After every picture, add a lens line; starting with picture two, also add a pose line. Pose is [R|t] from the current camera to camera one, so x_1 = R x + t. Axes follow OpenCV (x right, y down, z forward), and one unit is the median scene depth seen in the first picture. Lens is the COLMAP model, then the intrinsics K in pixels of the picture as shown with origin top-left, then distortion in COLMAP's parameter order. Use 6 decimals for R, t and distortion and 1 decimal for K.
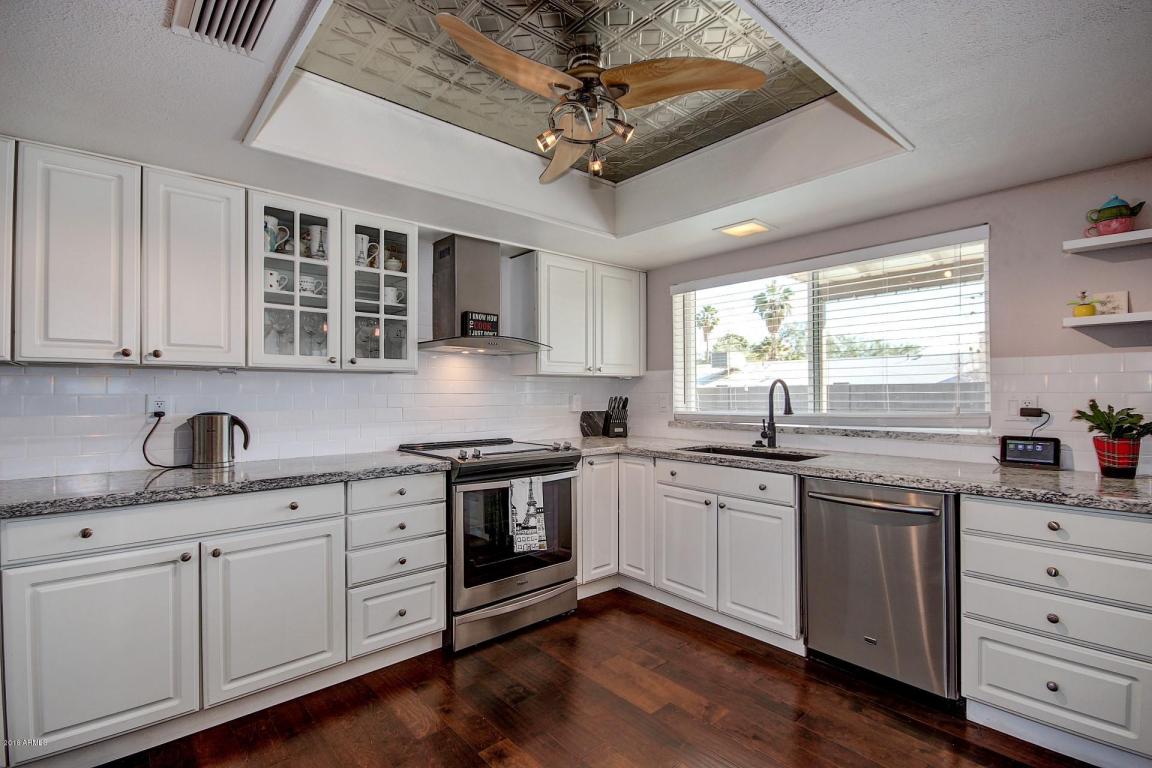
lens RADIAL K [[534.8, 0, 584.6], [0, 534.8, 390.7], [0, 0, 1]] dist [0.003419, -0.002170]
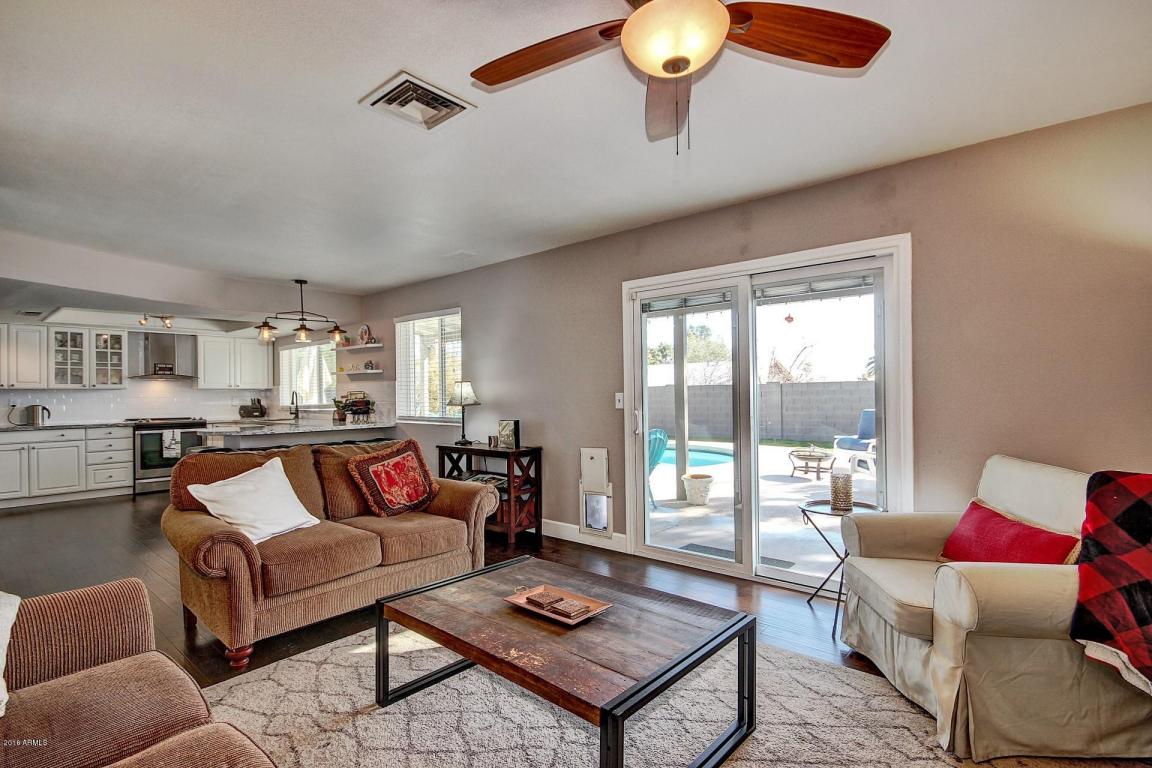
lens RADIAL K [[553.9, 0, 582.4], [0, 553.9, 391.8], [0, 0, 1]] dist [-0.000679, -0.001790]
pose [[0.991083, -0.007245, 0.133047, 1.577410], [0.007192, 0.999974, 0.000882, -0.009756], [-0.133050, 0.000082, 0.991109, -2.012301]]
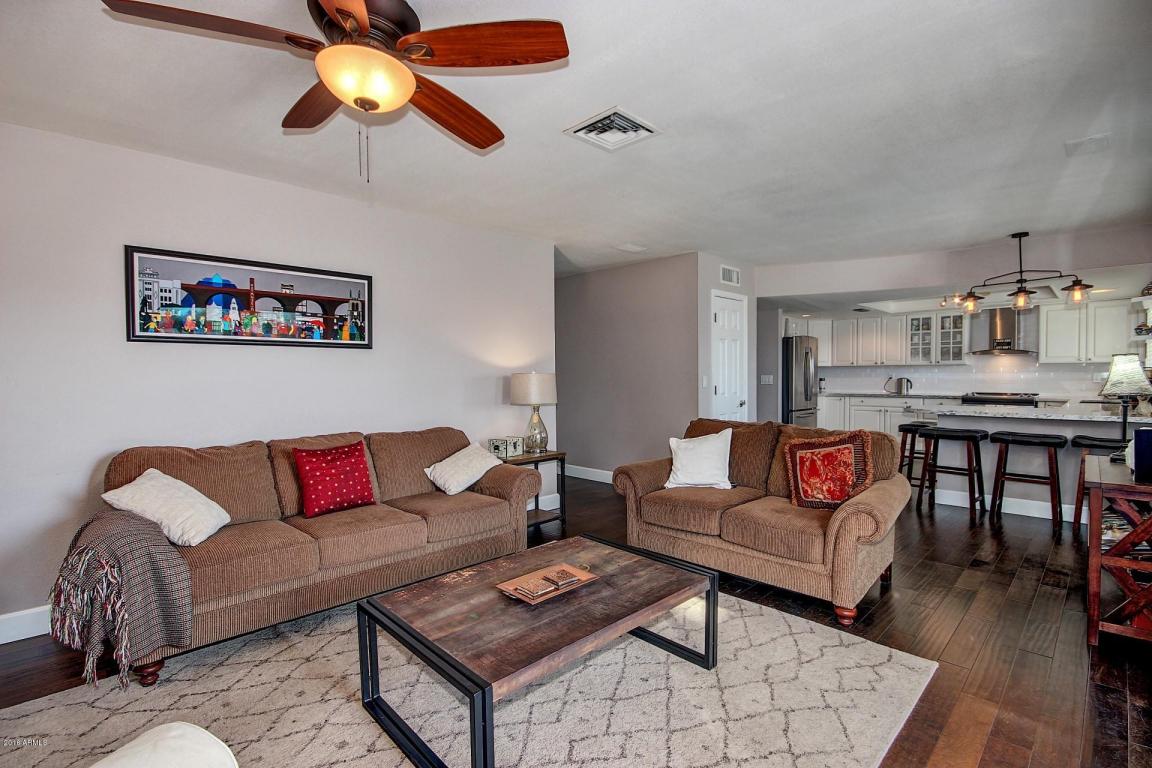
lens RADIAL K [[534.8, 0, 577.9], [0, 534.8, 378.6], [0, 0, 1]] dist [0.003419, -0.002170]
pose [[0.047753, 0.013707, -0.998765, 2.480043], [0.010340, 0.999845, 0.014216, -0.025246], [0.998806, -0.011006, 0.047603, -1.182830]]
